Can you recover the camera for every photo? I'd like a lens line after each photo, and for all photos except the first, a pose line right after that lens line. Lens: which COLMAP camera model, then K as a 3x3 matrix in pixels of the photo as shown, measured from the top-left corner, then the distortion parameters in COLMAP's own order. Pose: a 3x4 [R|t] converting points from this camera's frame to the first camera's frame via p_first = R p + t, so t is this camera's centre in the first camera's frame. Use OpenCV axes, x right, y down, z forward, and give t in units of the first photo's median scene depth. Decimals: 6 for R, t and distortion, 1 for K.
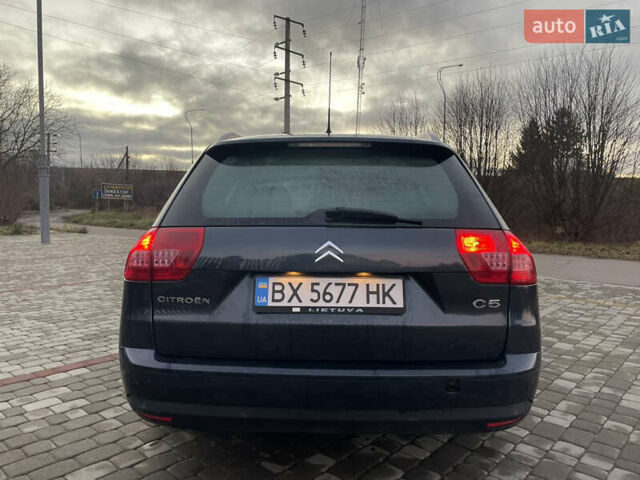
lens RADIAL K [[468.2, 0, 318.4], [0, 468.2, 241.9], [0, 0, 1]] dist [0.032041, -0.022724]
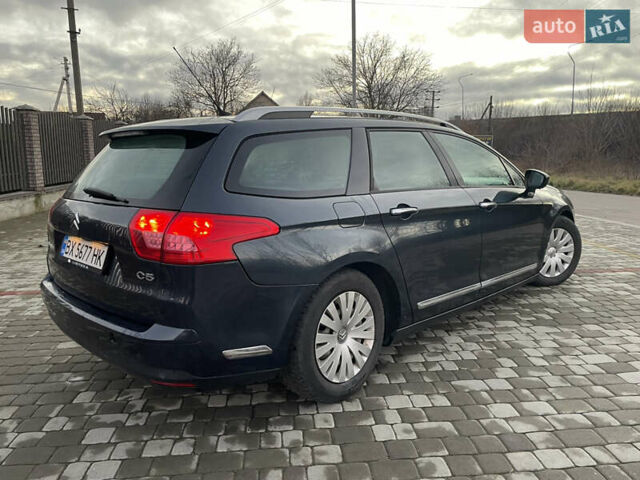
lens RADIAL K [[468.2, 0, 318.3], [0, 468.2, 238.9], [0, 0, 1]] dist [0.032041, -0.022724]
pose [[0.729043, 0.090058, -0.678517, 1.089752], [-0.022398, 0.993914, 0.107854, -0.067784], [0.684101, -0.063433, 0.726624, 0.359650]]
